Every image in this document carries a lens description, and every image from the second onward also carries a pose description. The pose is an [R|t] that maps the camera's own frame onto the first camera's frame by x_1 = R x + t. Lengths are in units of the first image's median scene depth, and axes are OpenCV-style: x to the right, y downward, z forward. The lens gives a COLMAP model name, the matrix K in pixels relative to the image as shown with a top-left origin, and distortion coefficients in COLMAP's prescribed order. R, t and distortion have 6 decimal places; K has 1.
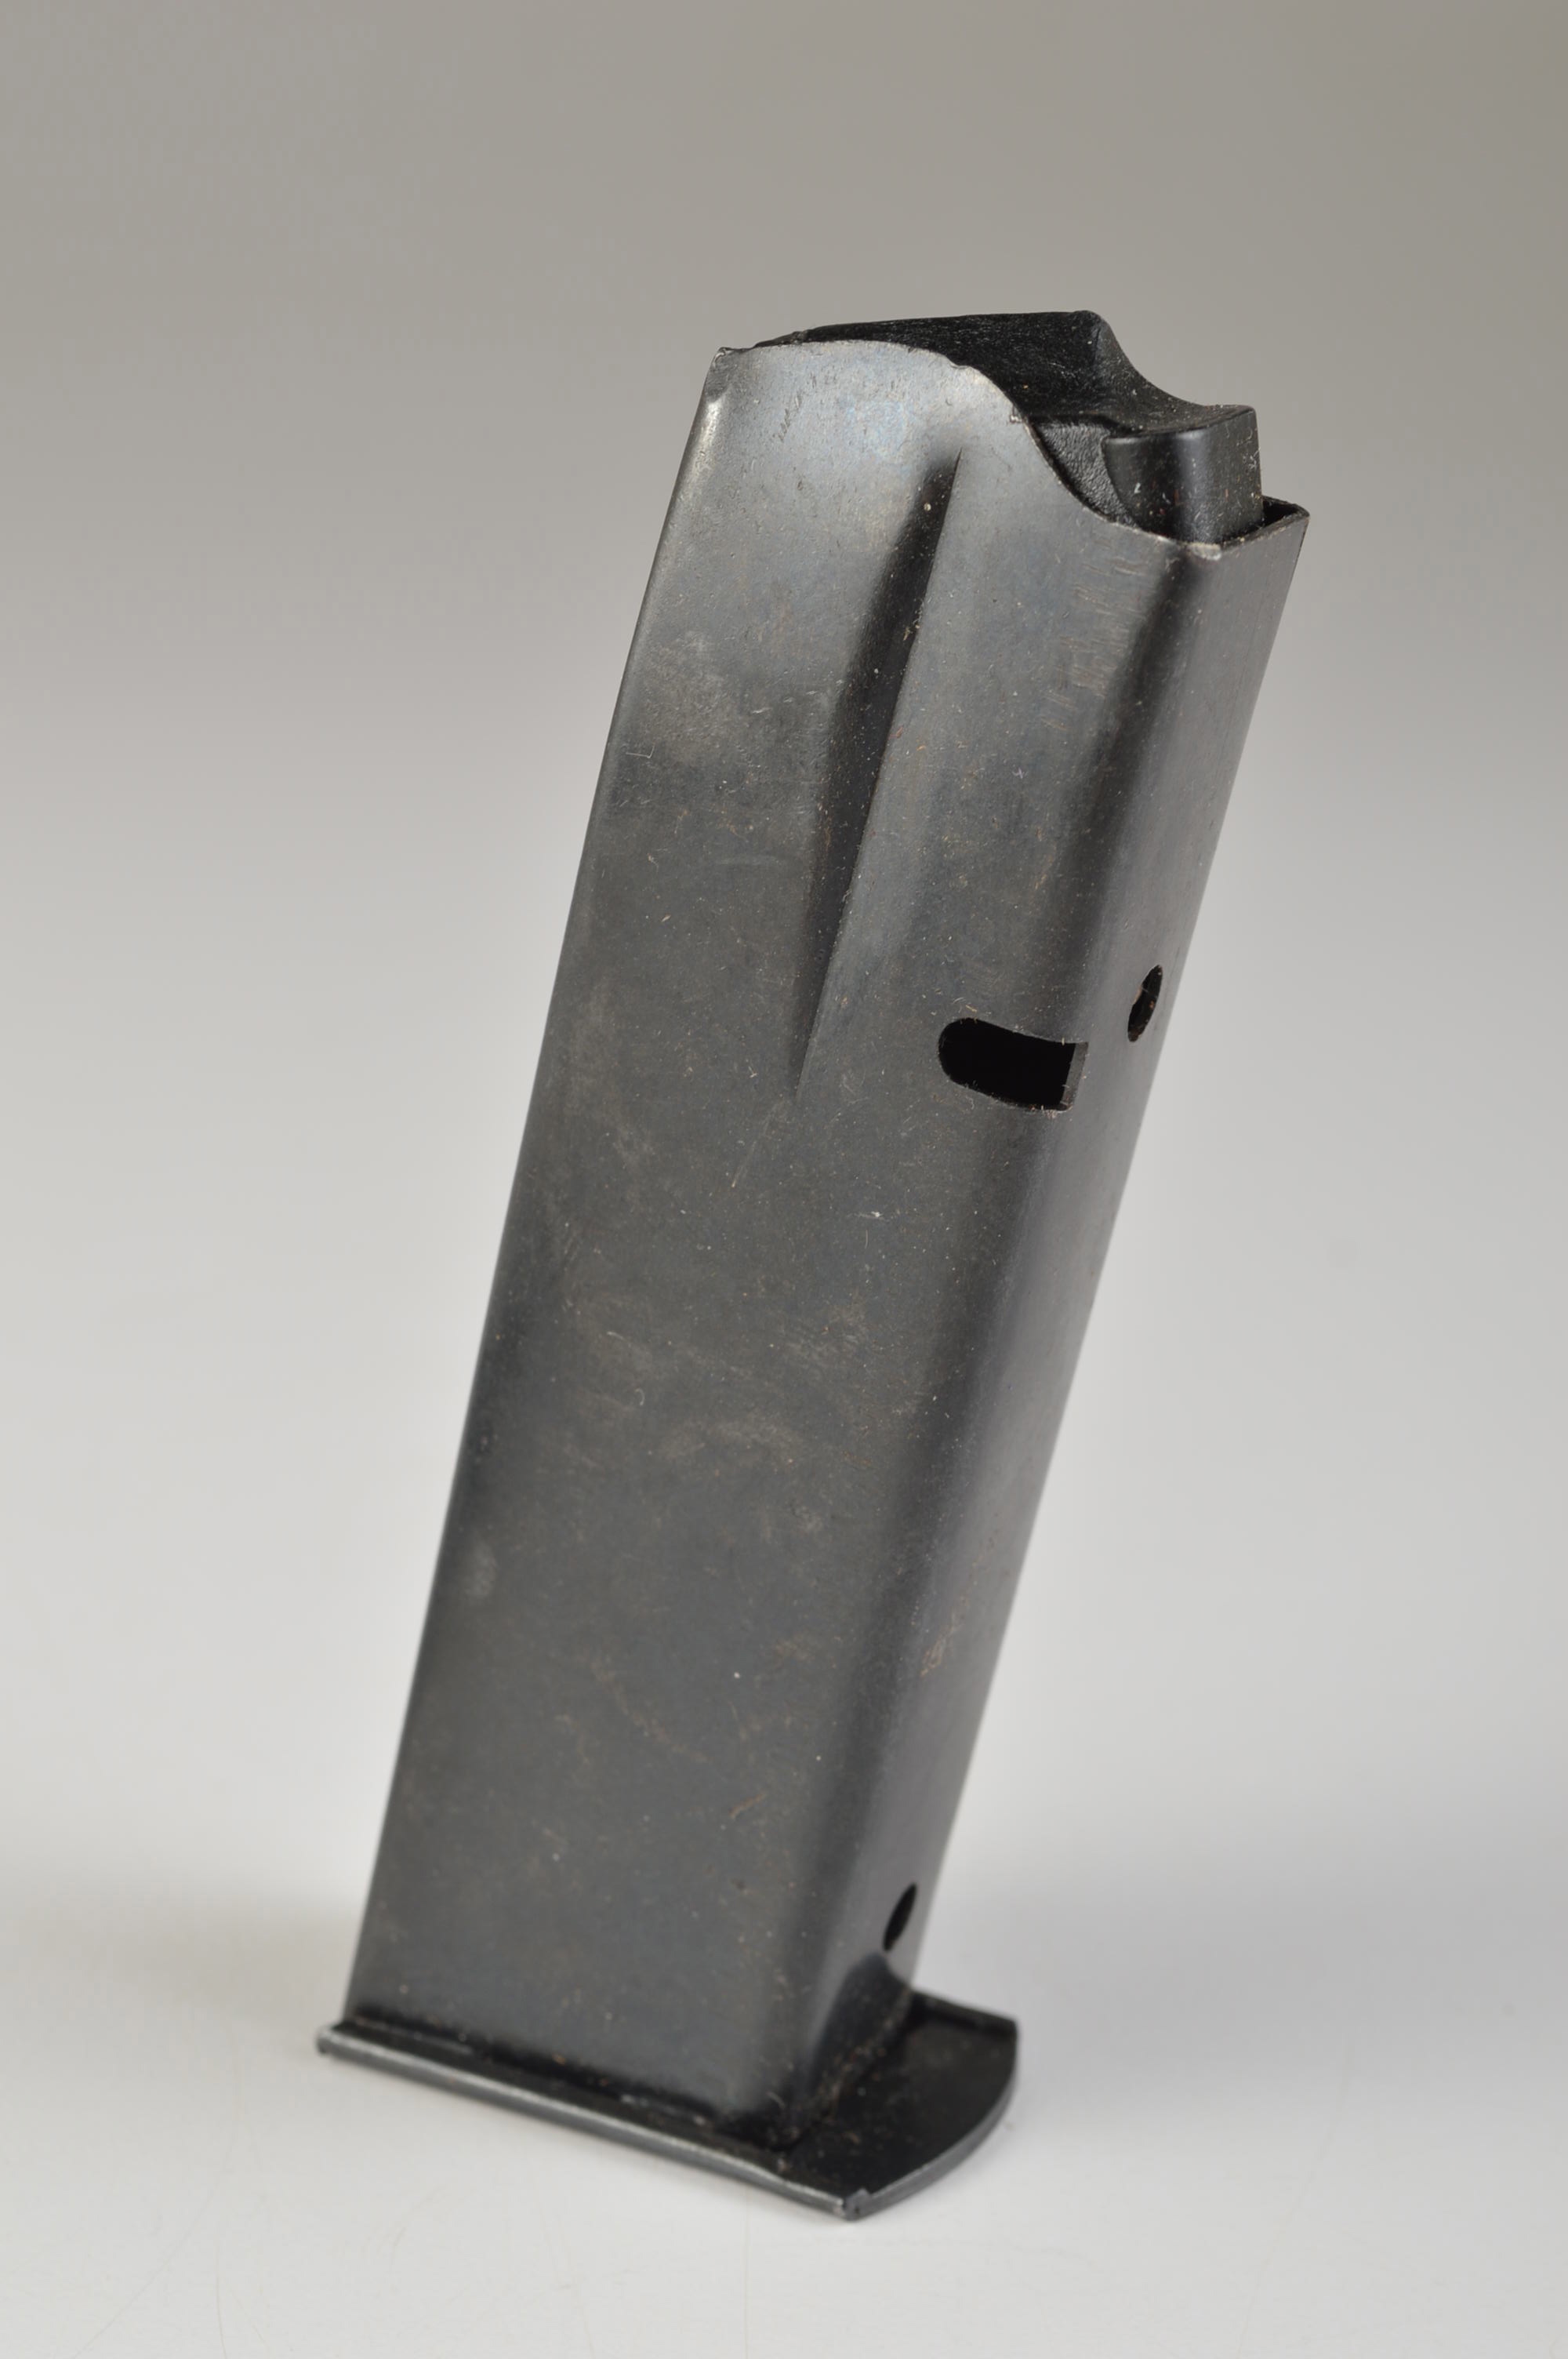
lens RADIAL K [[4462.7, 0, 783.2], [0, 4462.7, 1181.3], [0, 0, 1]] dist [-0.052196, 0.000000]
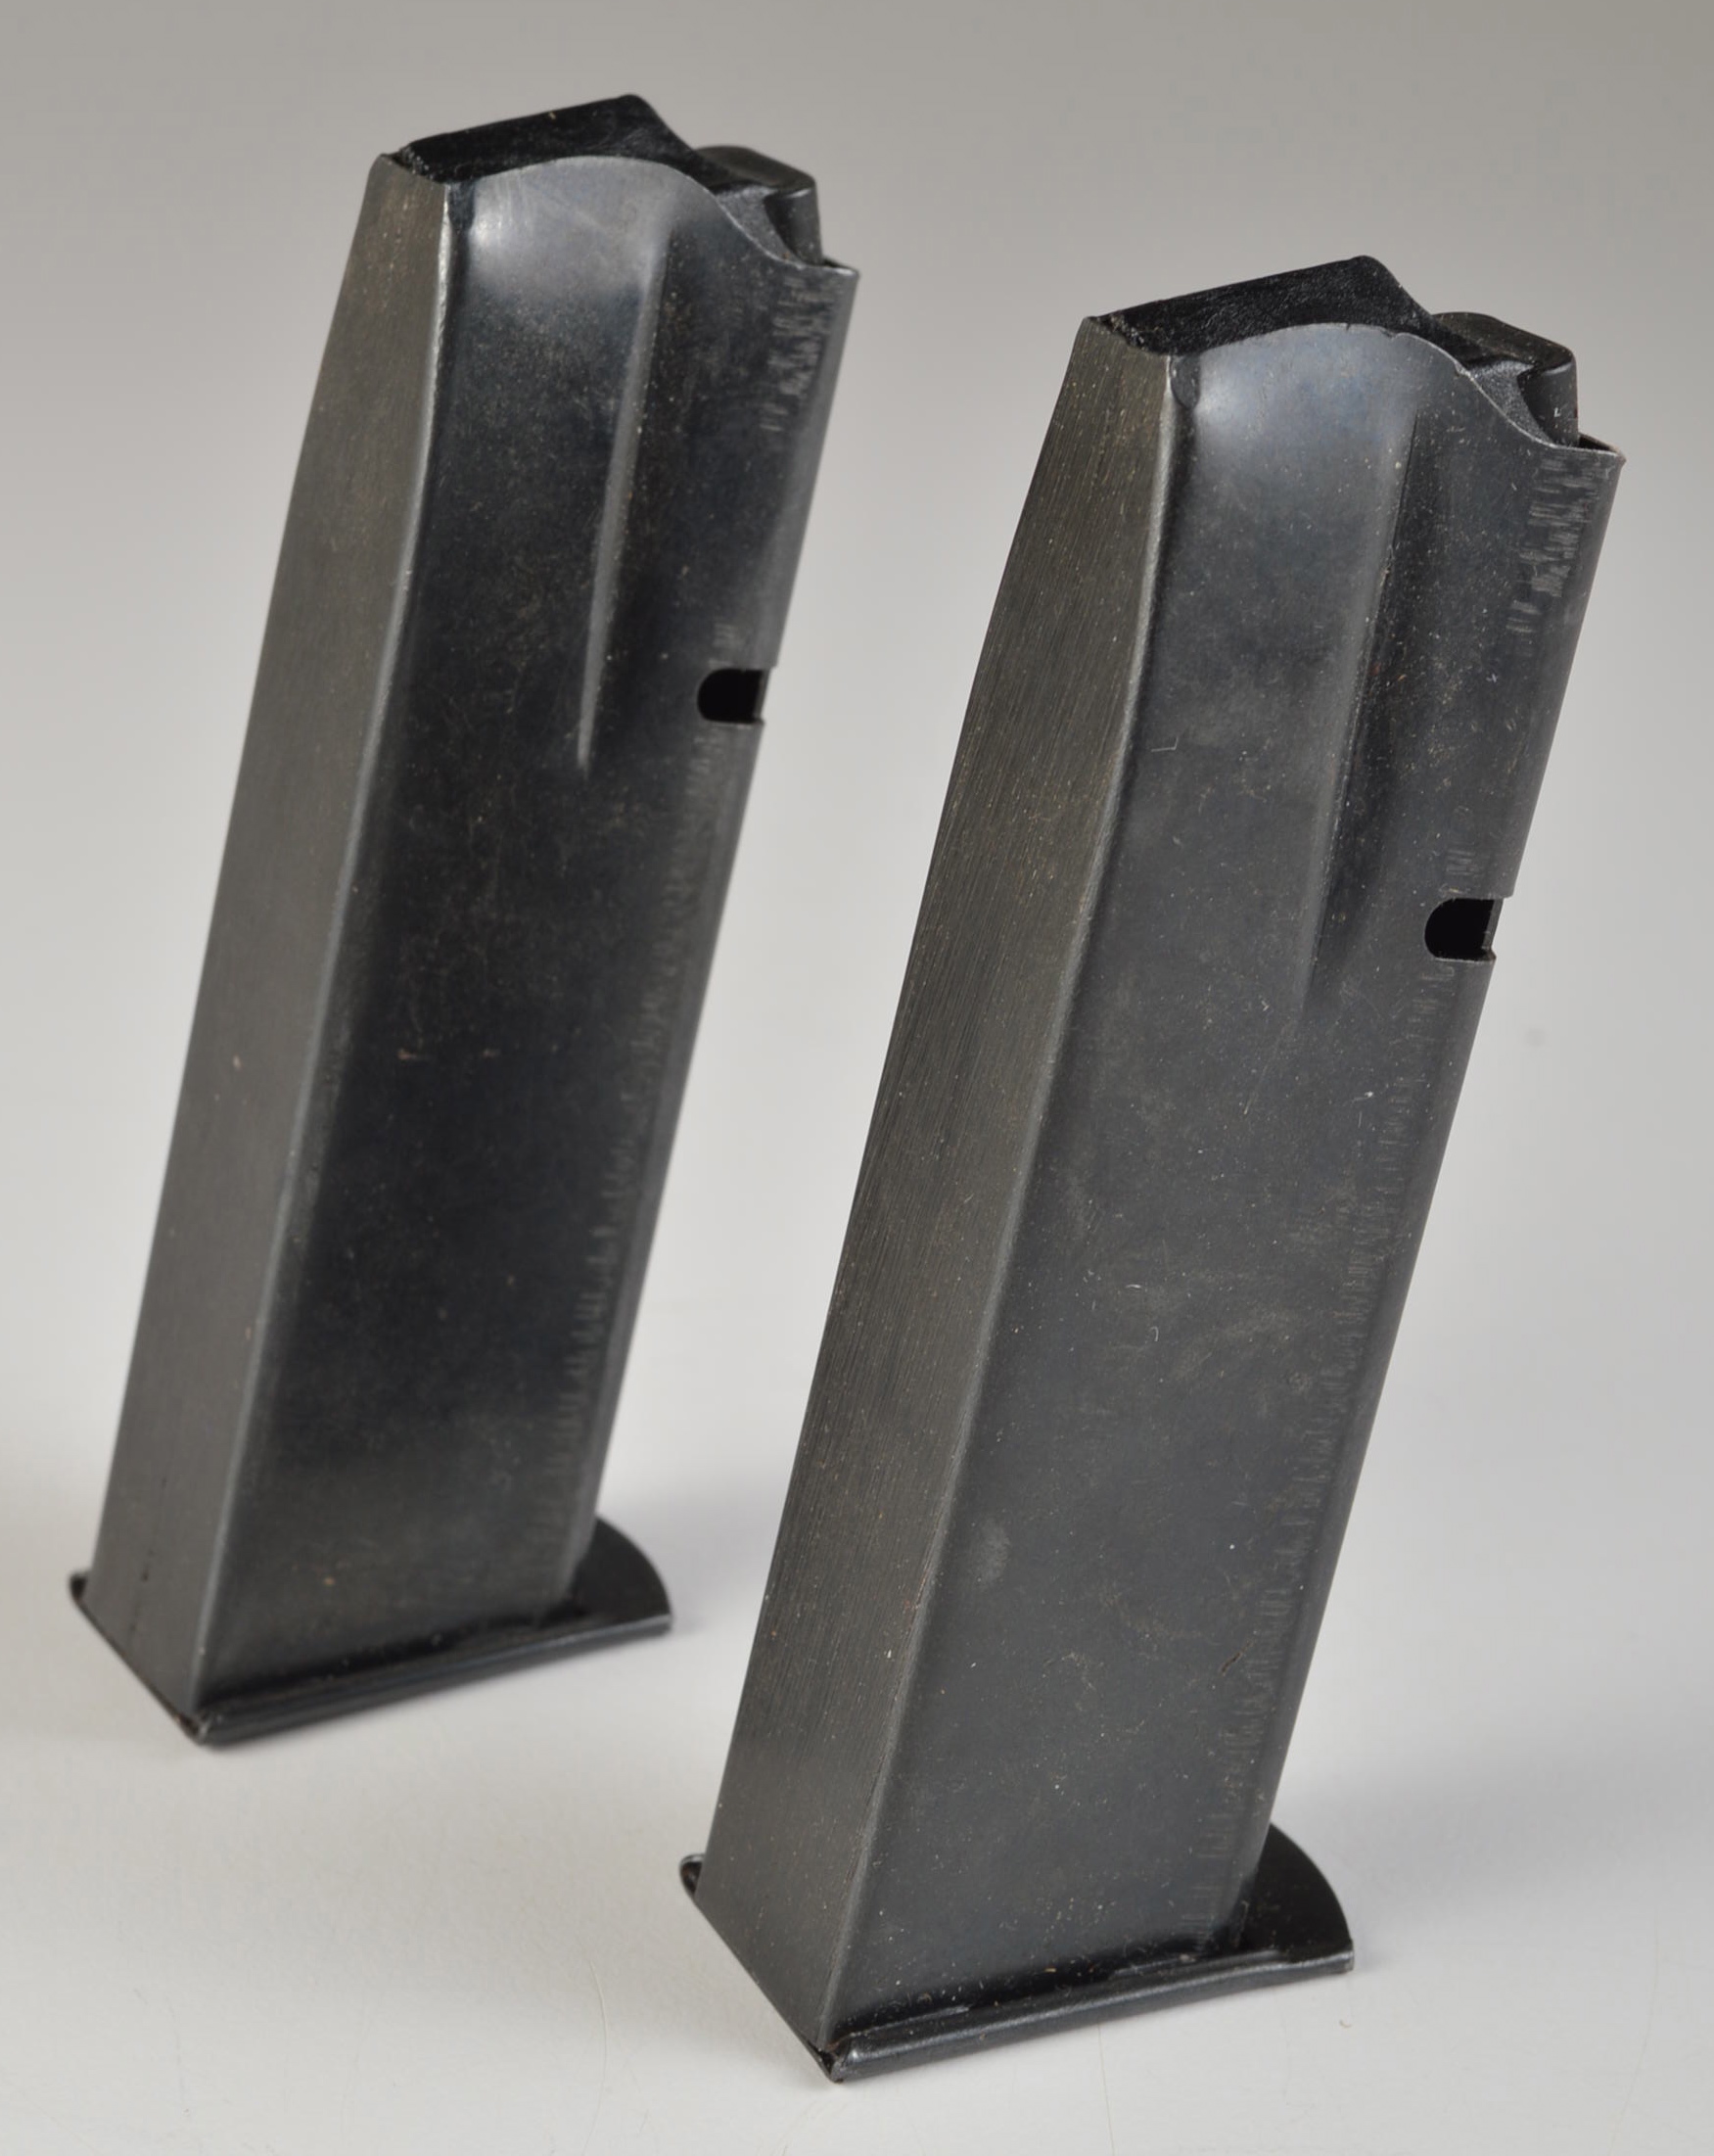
lens RADIAL K [[5103.4, 0, 856.0], [0, 5103.4, 1078.0], [0, 0, 1]] dist [-0.064334, 0.000000]
pose [[0.598019, -0.309343, 0.739378, -0.971317], [0.222178, 0.950344, 0.217907, -0.294937], [-0.770072, 0.033961, 0.637053, 0.289896]]
